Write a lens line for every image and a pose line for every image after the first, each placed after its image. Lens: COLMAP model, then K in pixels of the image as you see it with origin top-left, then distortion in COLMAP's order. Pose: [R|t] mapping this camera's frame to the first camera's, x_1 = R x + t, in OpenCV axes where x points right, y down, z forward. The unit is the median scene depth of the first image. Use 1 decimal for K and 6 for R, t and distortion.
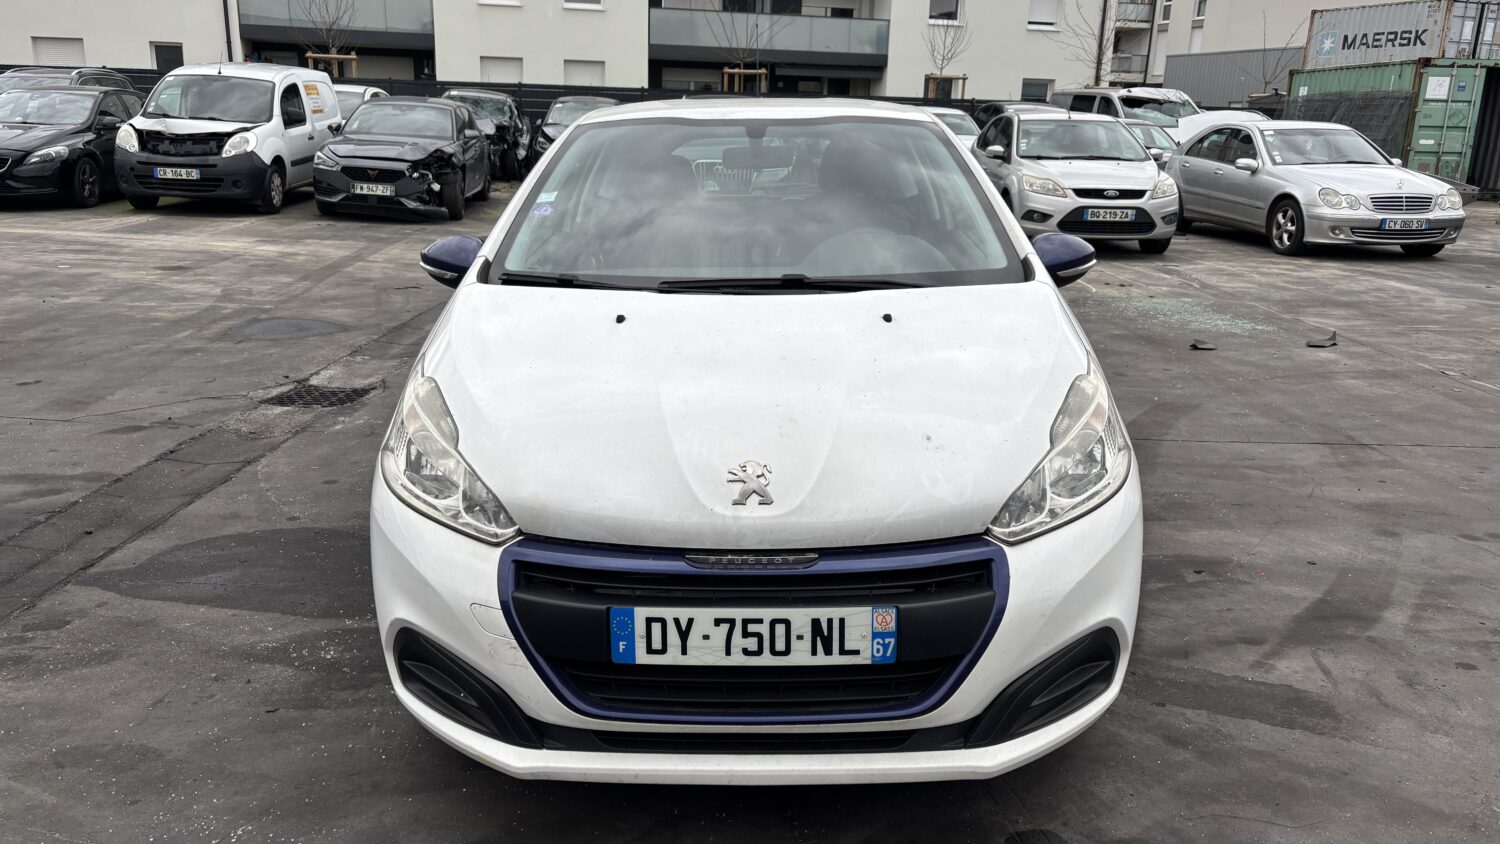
lens RADIAL K [[1139.8, 0, 744.8], [0, 1139.8, 412.2], [0, 0, 1]] dist [0.031932, -0.025979]
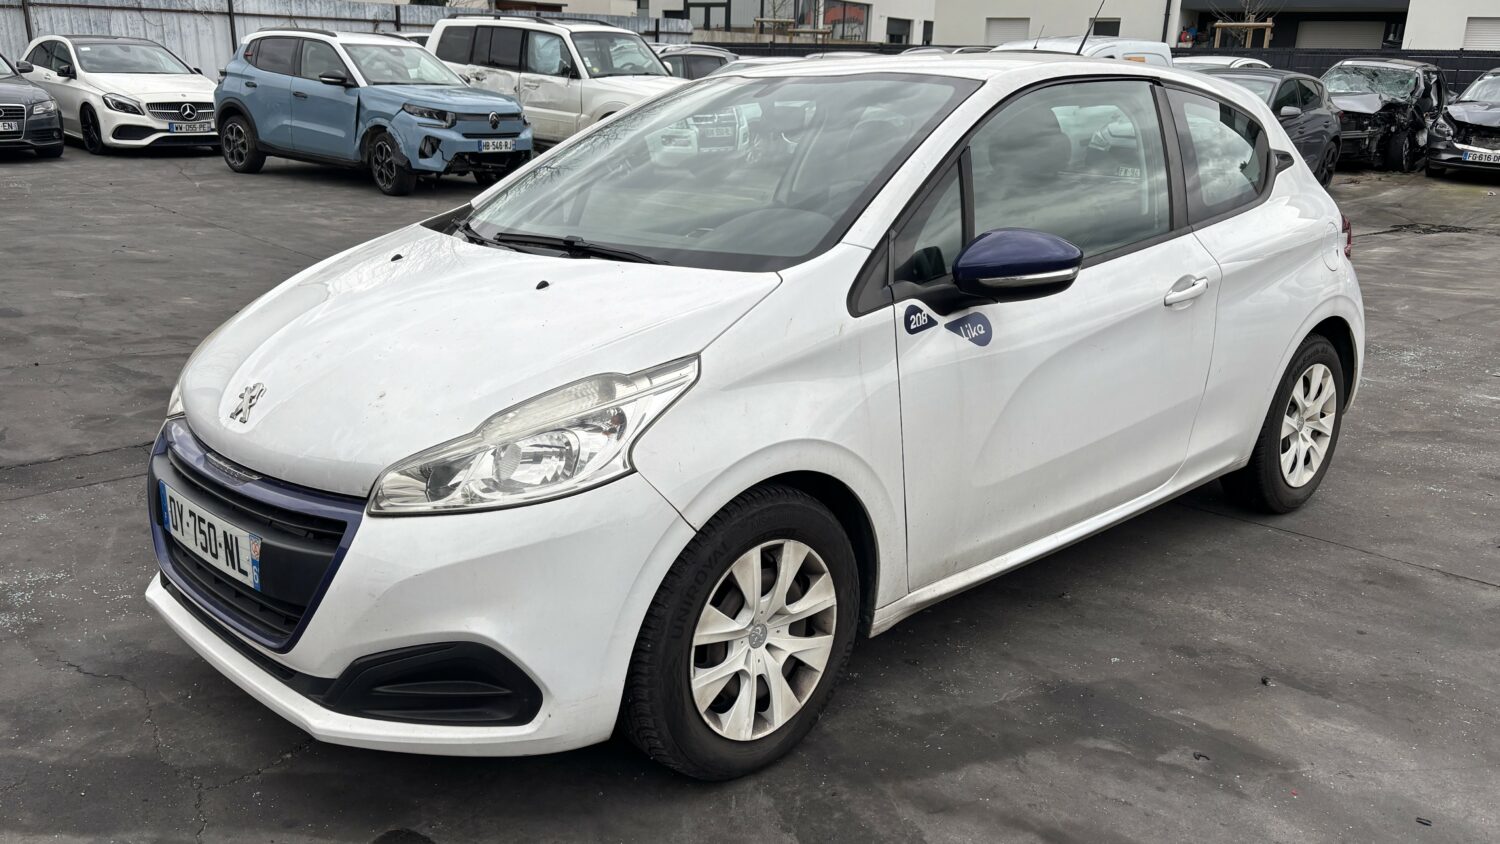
lens RADIAL K [[1238.8, 0, 724.9], [0, 1238.8, 451.8], [0, 0, 1]] dist [0.032553, -0.017321]
pose [[0.689529, 0.203378, -0.695117, 0.677680], [-0.185814, 0.977316, 0.101624, -0.056852], [0.700017, 0.059090, 0.711678, 0.277306]]
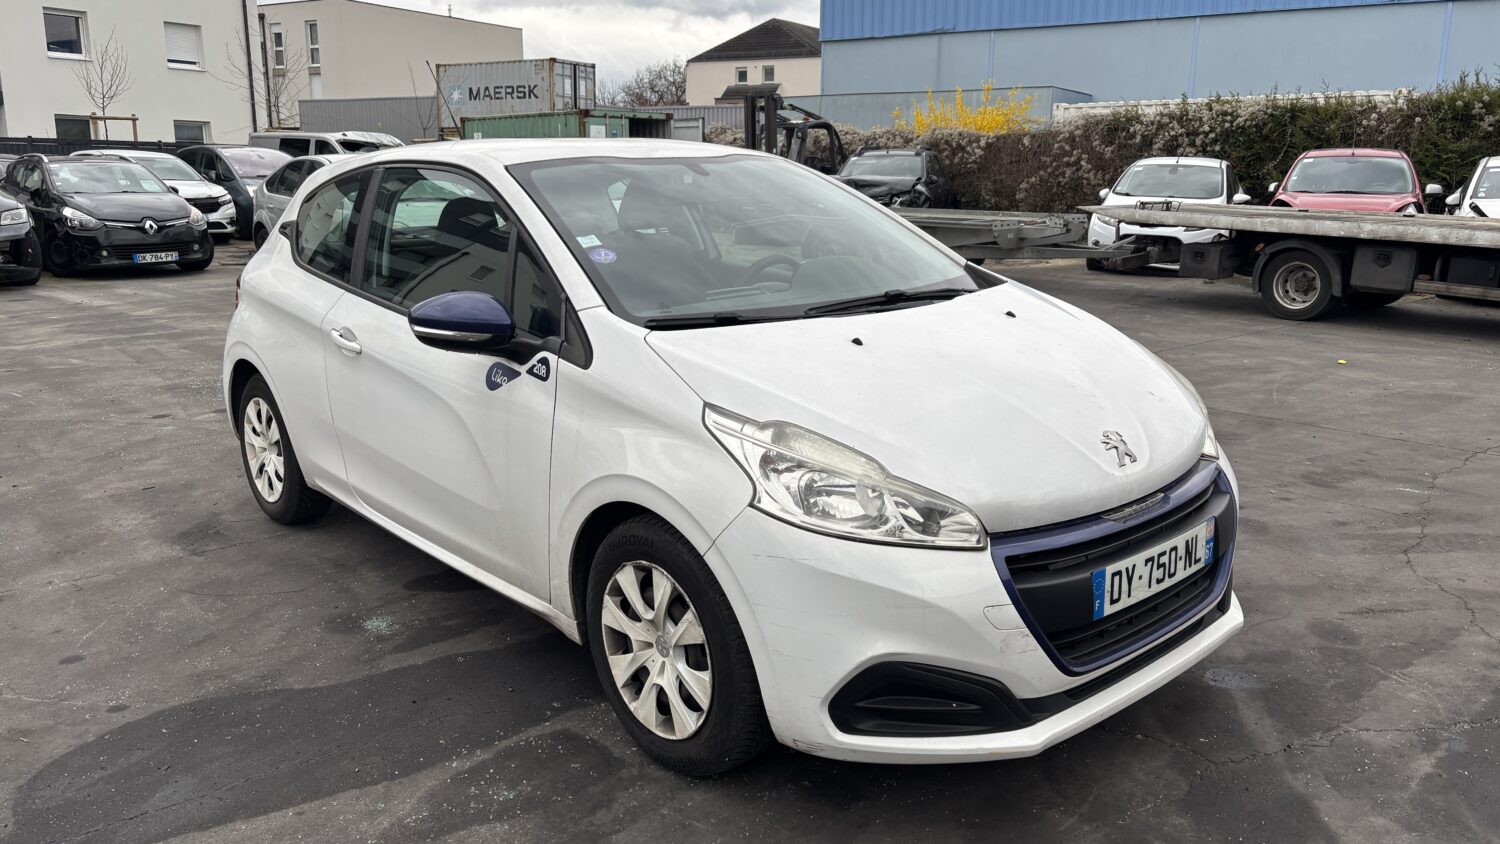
lens RADIAL K [[1139.8, 0, 748.6], [0, 1139.8, 425.6], [0, 0, 1]] dist [0.031932, -0.025979]
pose [[0.739160, -0.163801, 0.653309, -0.626877], [0.180753, 0.982637, 0.041866, -0.048040], [-0.648823, 0.087142, 0.755933, 0.196716]]
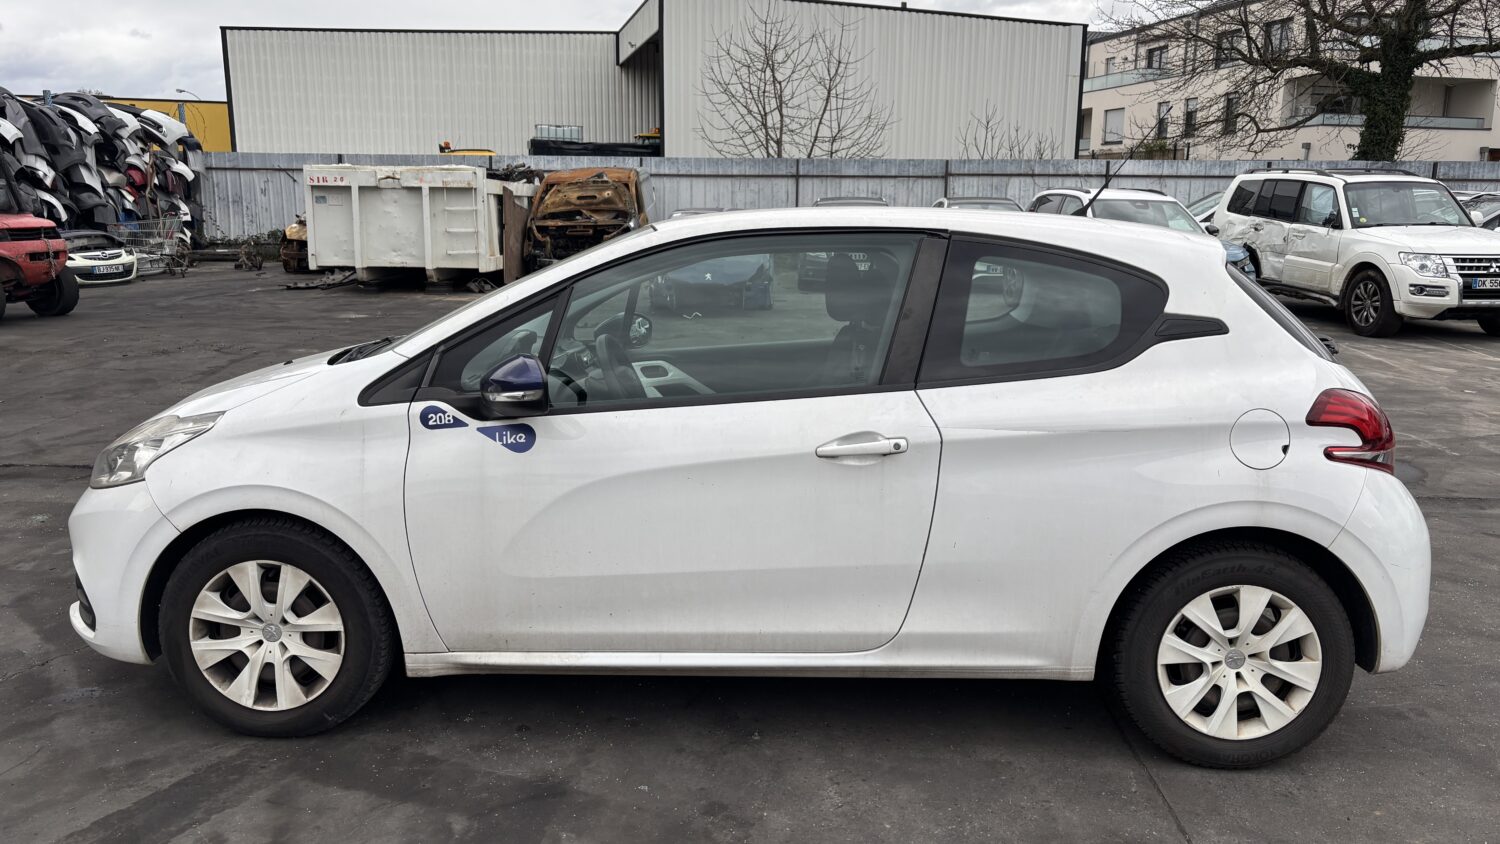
lens RADIAL K [[1139.8, 0, 749.7], [0, 1139.8, 427.9], [0, 0, 1]] dist [0.031932, -0.025979]
pose [[-0.018171, 0.167195, -0.985756, 1.035170], [-0.264336, 0.950035, 0.166009, -0.268314], [0.964259, 0.263588, 0.026932, 1.068436]]
